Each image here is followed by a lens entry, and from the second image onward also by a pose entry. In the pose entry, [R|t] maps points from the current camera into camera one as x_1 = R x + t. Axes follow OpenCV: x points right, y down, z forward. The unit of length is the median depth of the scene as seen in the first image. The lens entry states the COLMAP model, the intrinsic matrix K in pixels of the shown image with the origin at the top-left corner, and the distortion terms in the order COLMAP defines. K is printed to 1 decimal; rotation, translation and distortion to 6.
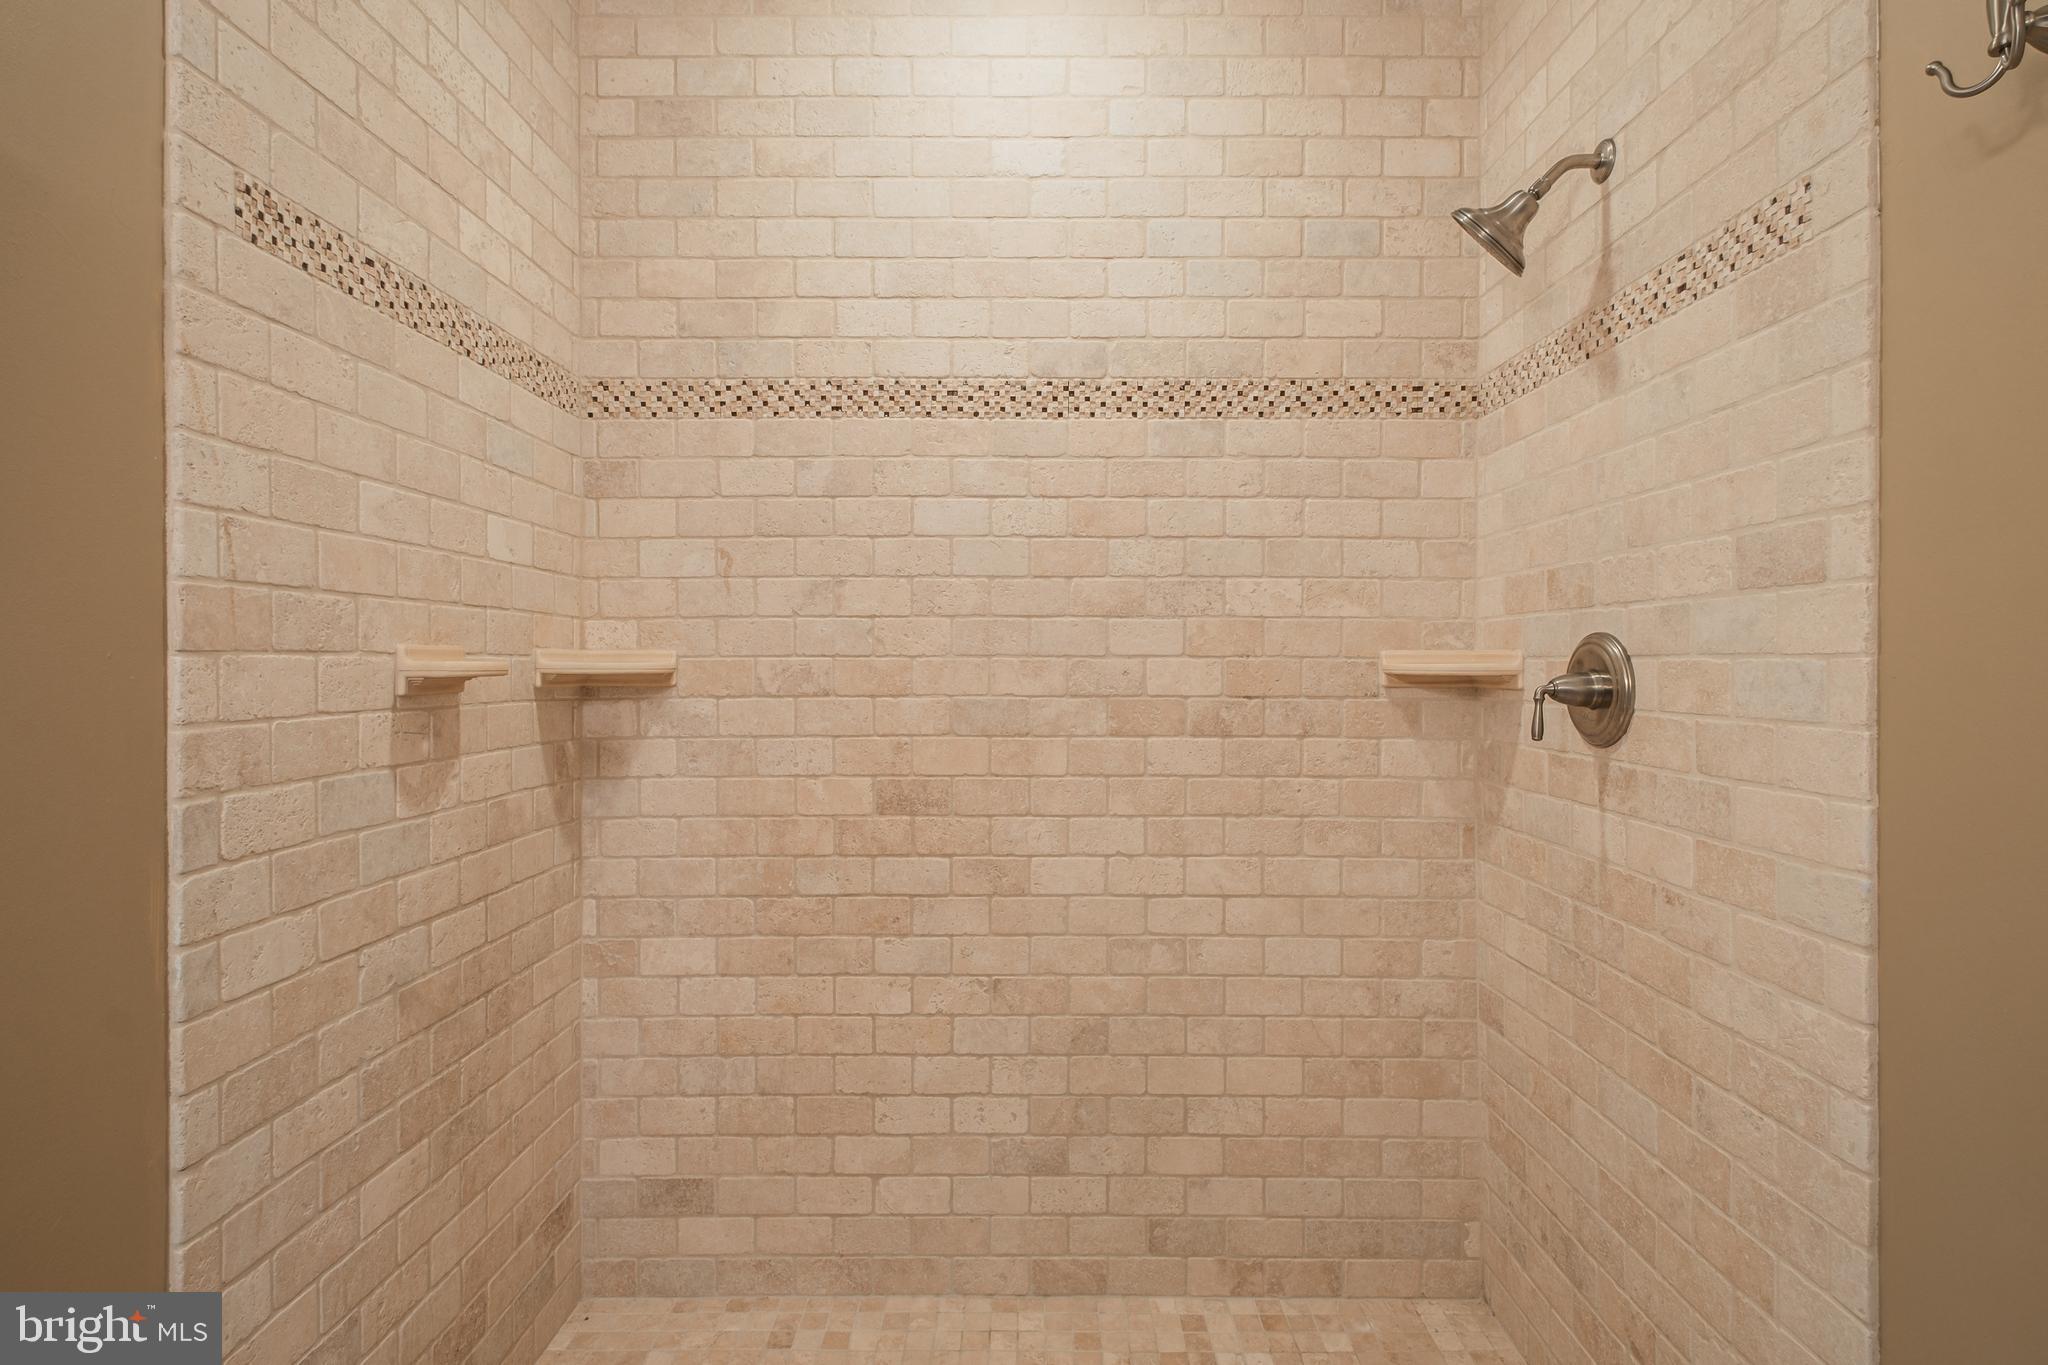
lens RADIAL K [[1018.6, 0, 1028.4], [0, 1018.6, 665.9], [0, 0, 1]] dist [0.011084, -0.004786]
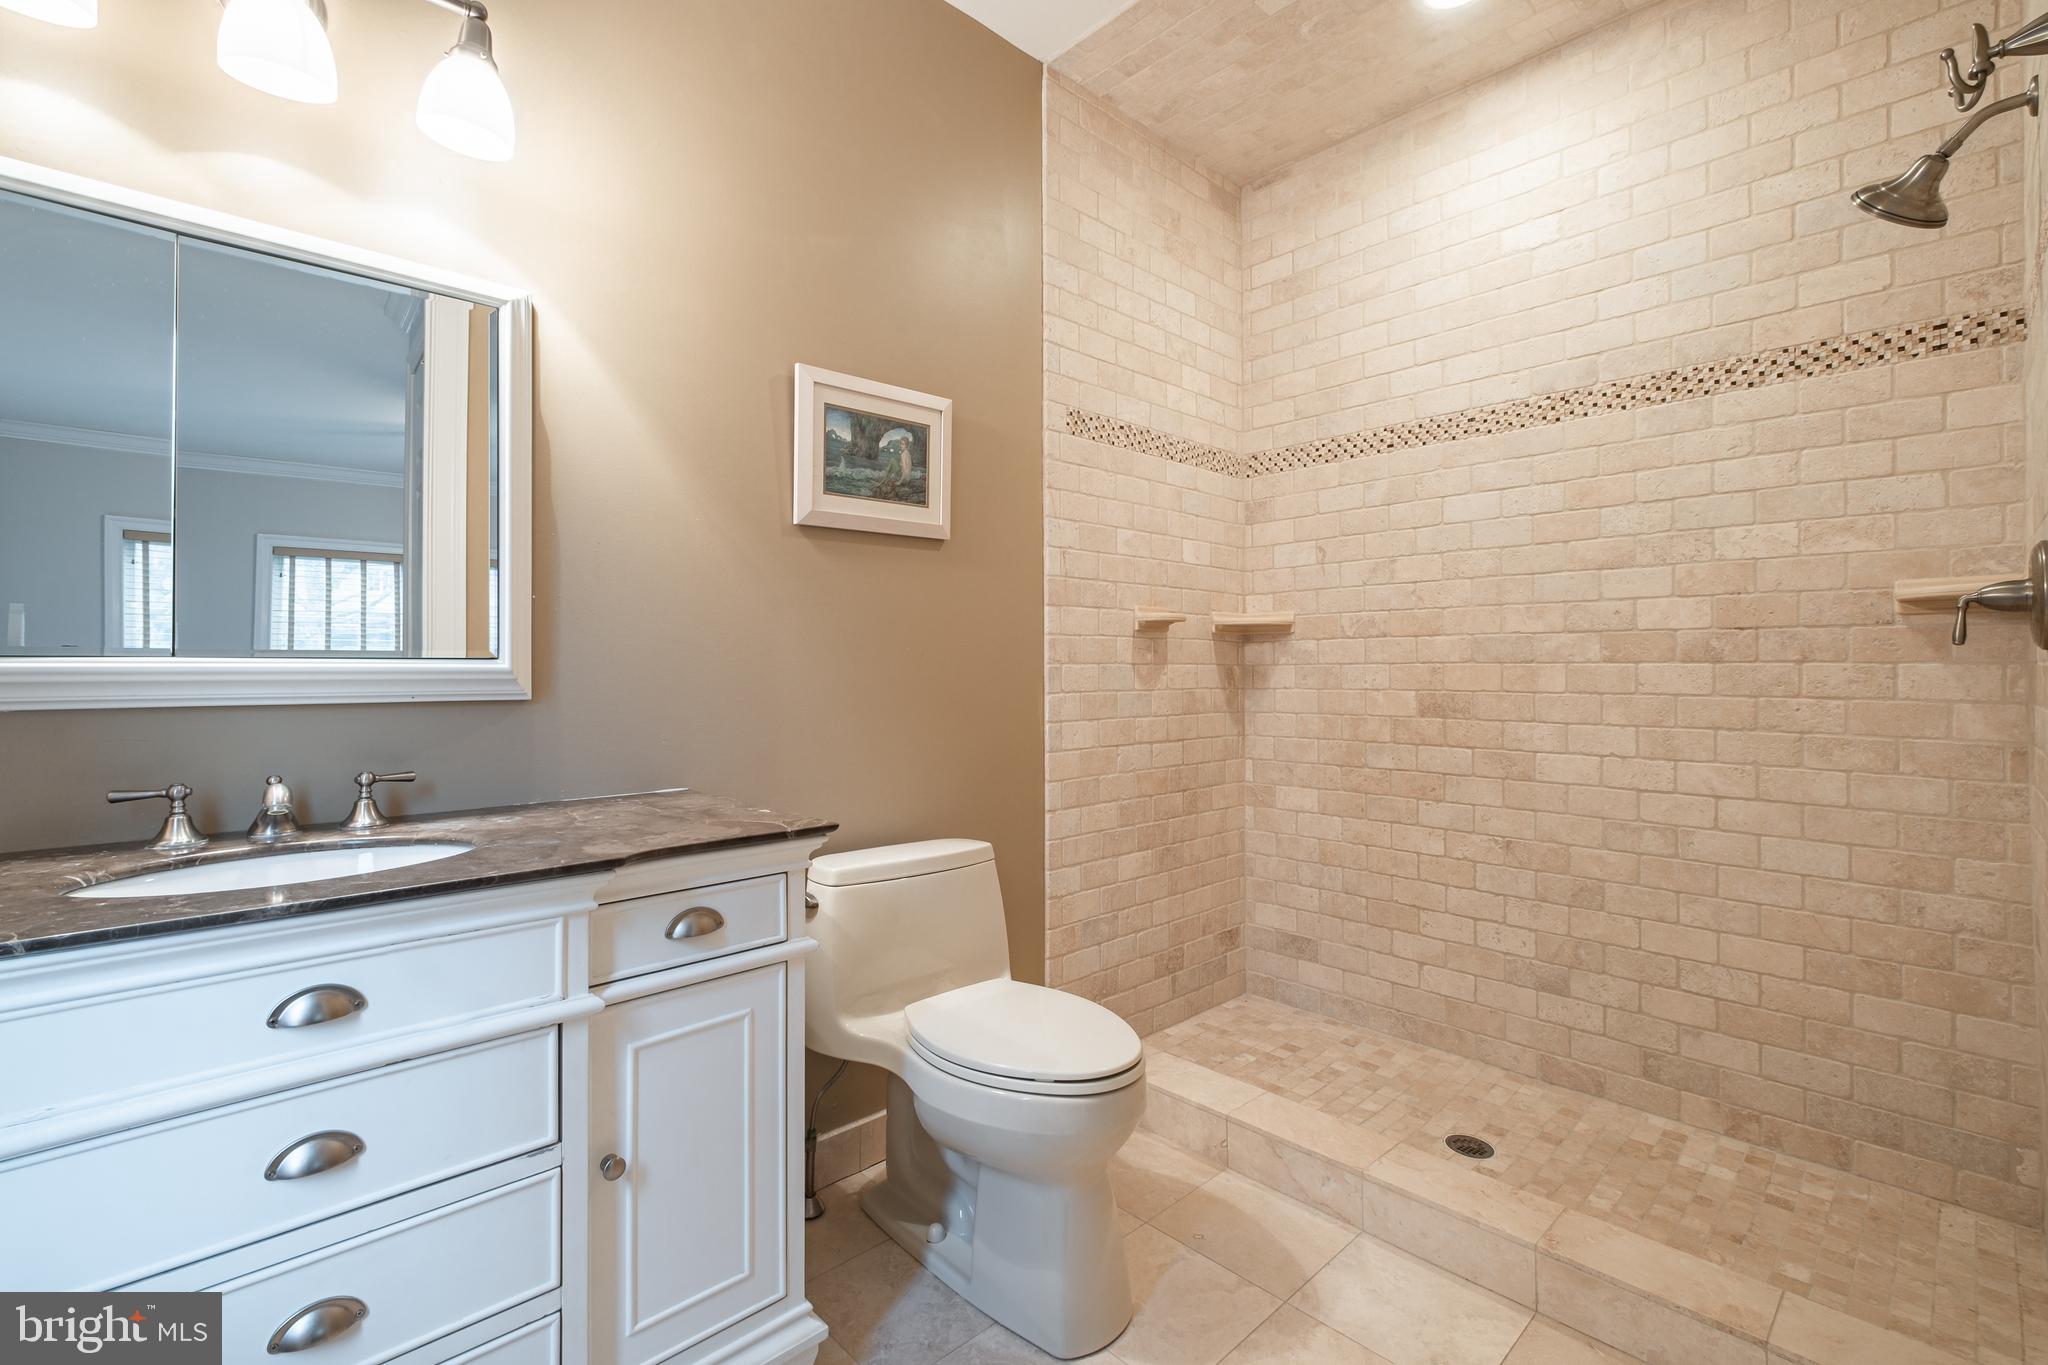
lens RADIAL K [[895.1, 0, 1024.6], [0, 895.1, 676.6], [0, 0, 1]] dist [-0.003106, -0.001387]
pose [[0.692584, 0.004317, -0.721324, 0.390807], [0.000708, 0.999978, 0.006665, 0.079676], [0.721337, -0.005127, 0.692565, -0.308117]]
